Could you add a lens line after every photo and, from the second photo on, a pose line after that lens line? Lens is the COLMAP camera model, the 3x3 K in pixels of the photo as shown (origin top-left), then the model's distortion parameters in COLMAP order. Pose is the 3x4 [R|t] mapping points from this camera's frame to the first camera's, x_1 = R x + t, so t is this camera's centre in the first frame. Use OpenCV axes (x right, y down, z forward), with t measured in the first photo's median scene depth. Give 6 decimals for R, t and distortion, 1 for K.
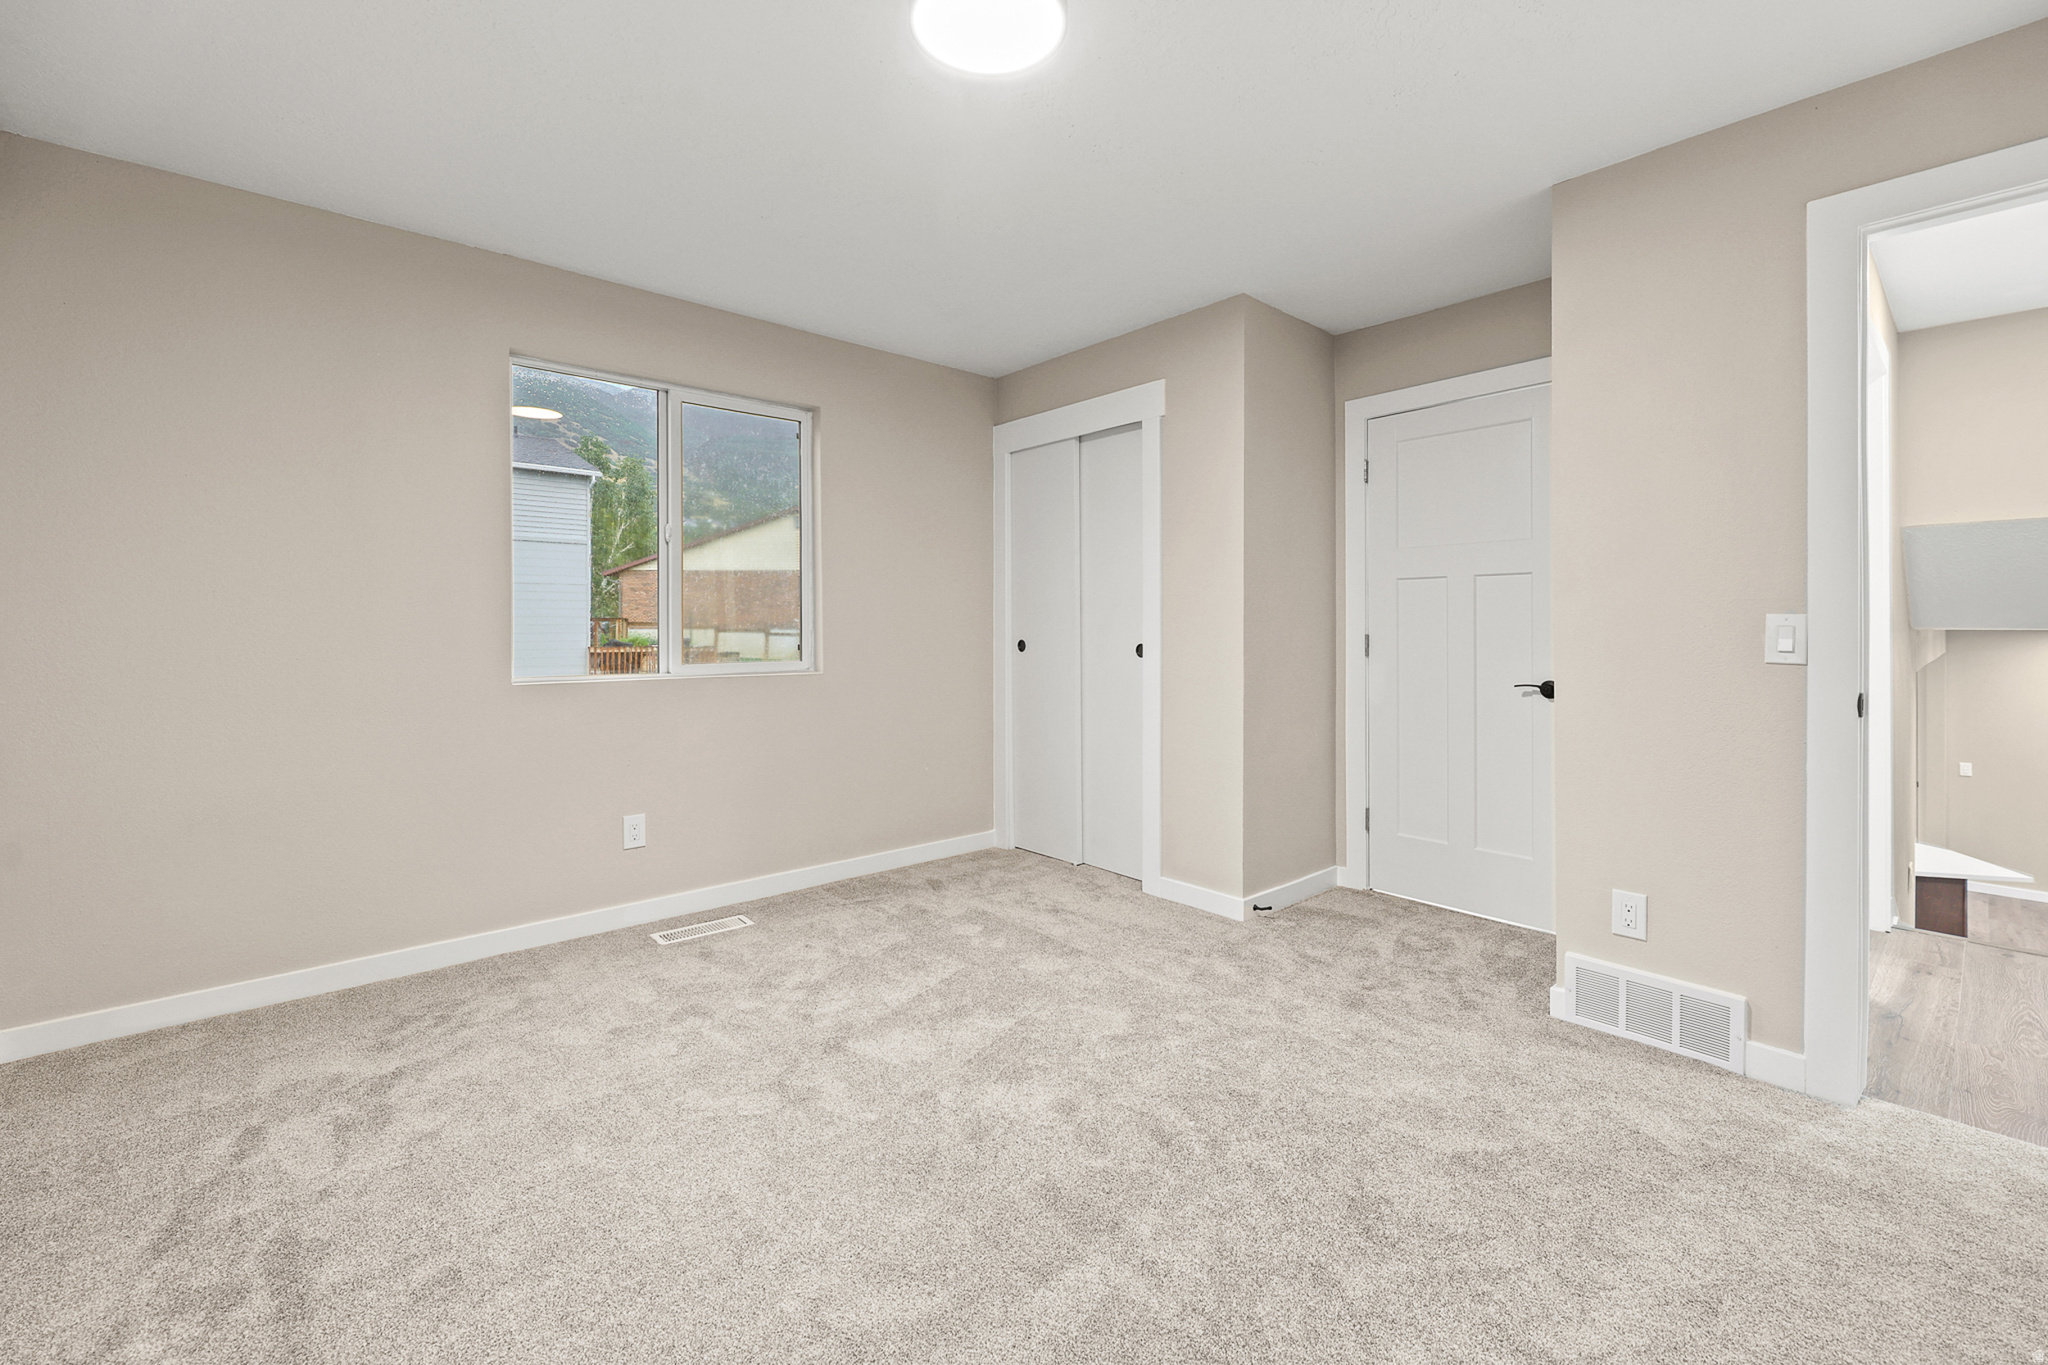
lens RADIAL K [[837.2, 0, 1014.3], [0, 837.2, 646.2], [0, 0, 1]] dist [-0.000080, -0.002941]
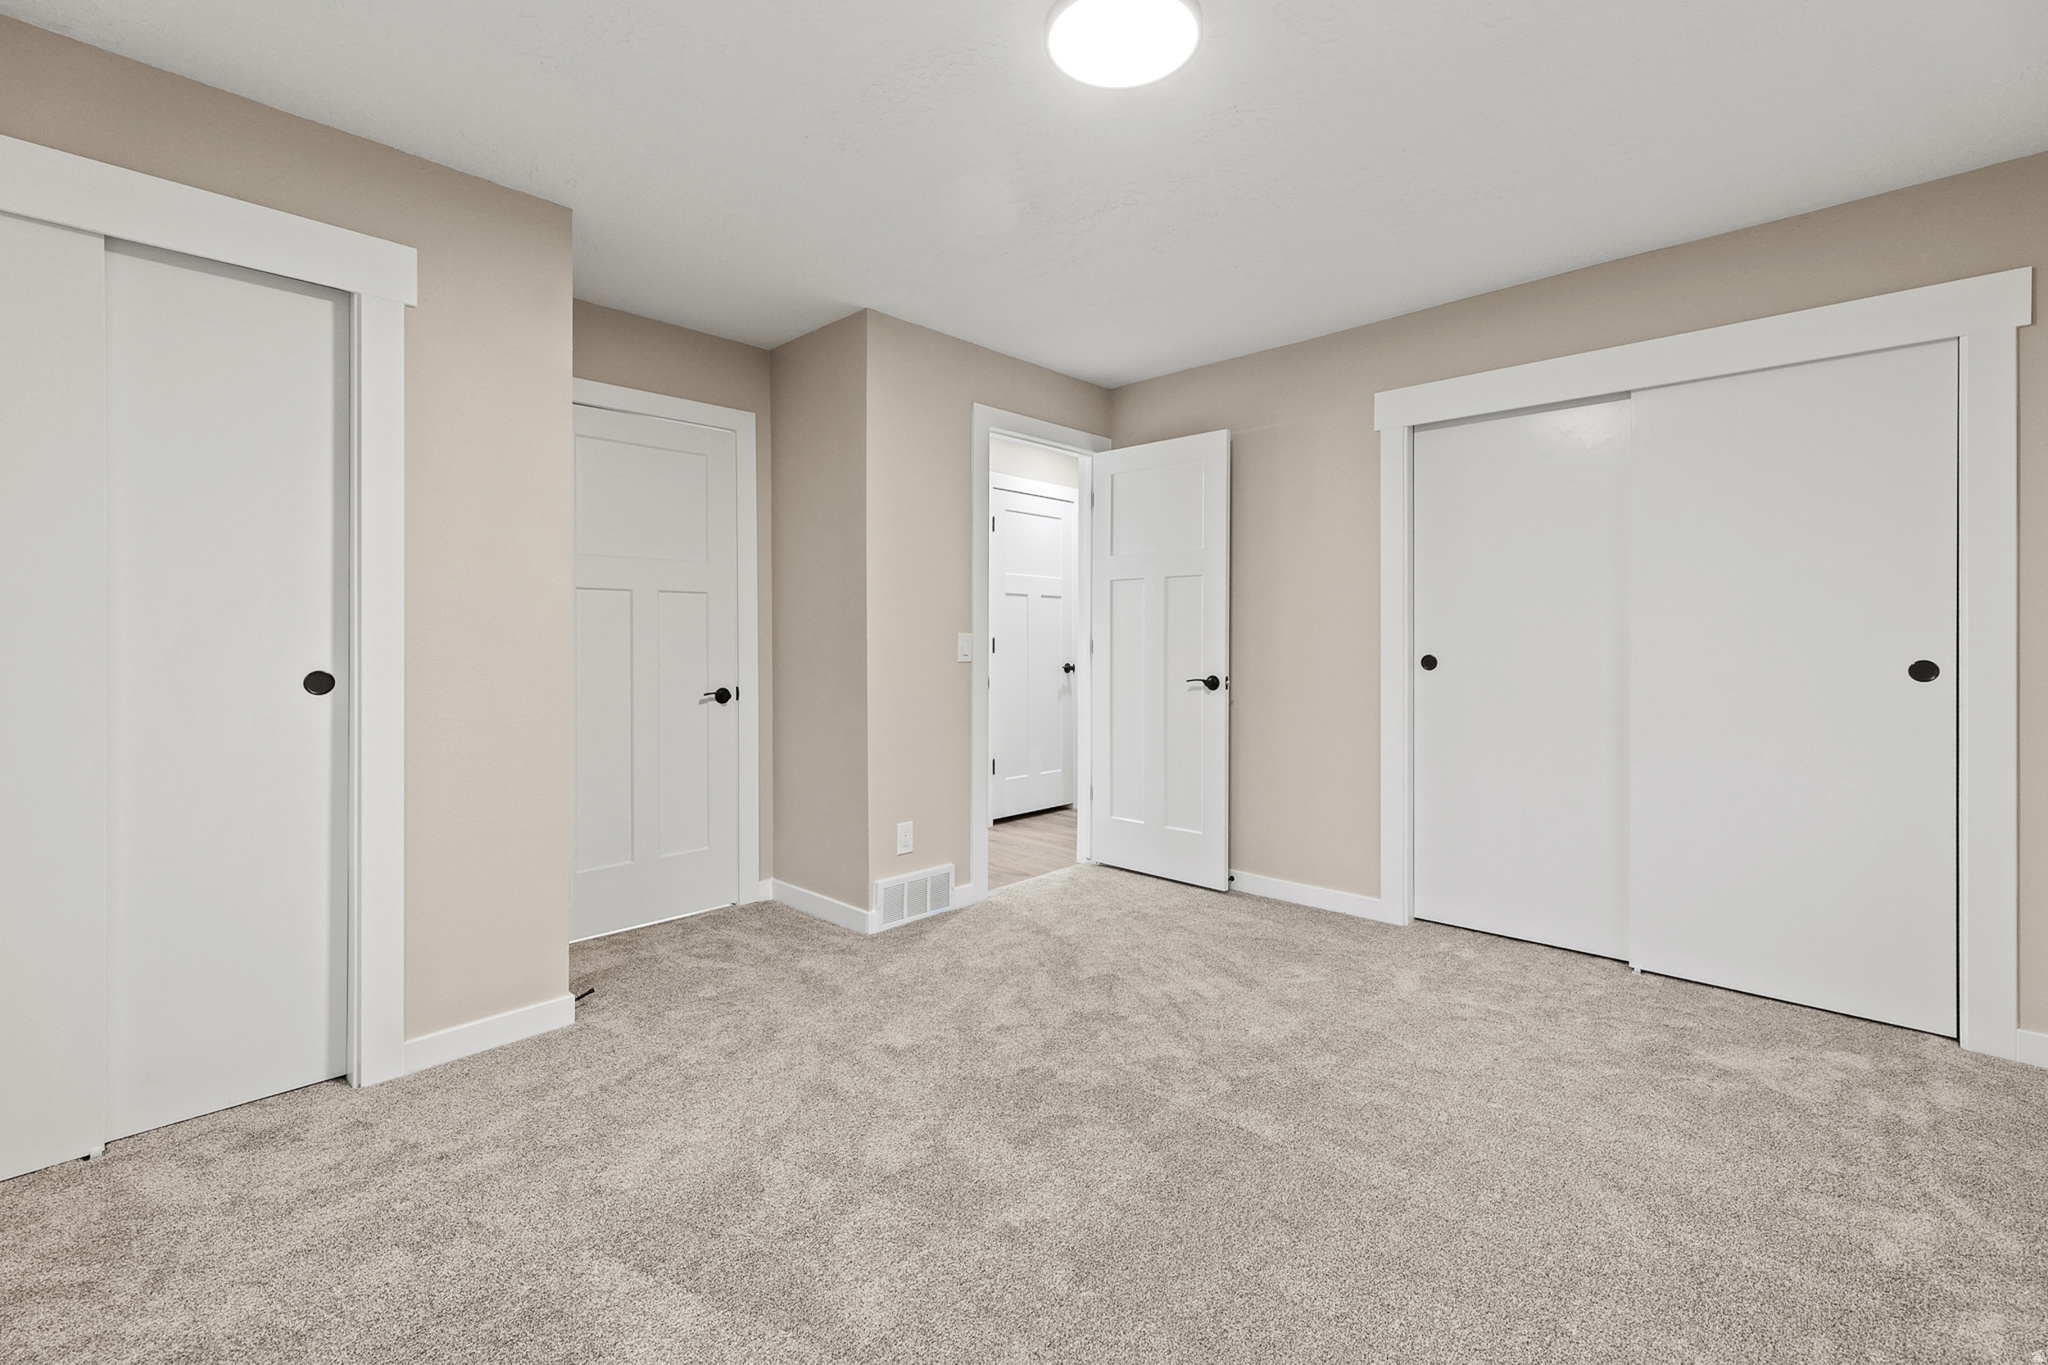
lens RADIAL K [[872.0, 0, 1024.1], [0, 872.0, 641.3], [0, 0, 1]] dist [-0.000298, -0.000219]
pose [[-0.090971, 0.002168, 0.995851, -0.621518], [0.025335, 0.999679, 0.000138, -0.012999], [-0.995531, 0.025243, -0.090997, 0.718910]]
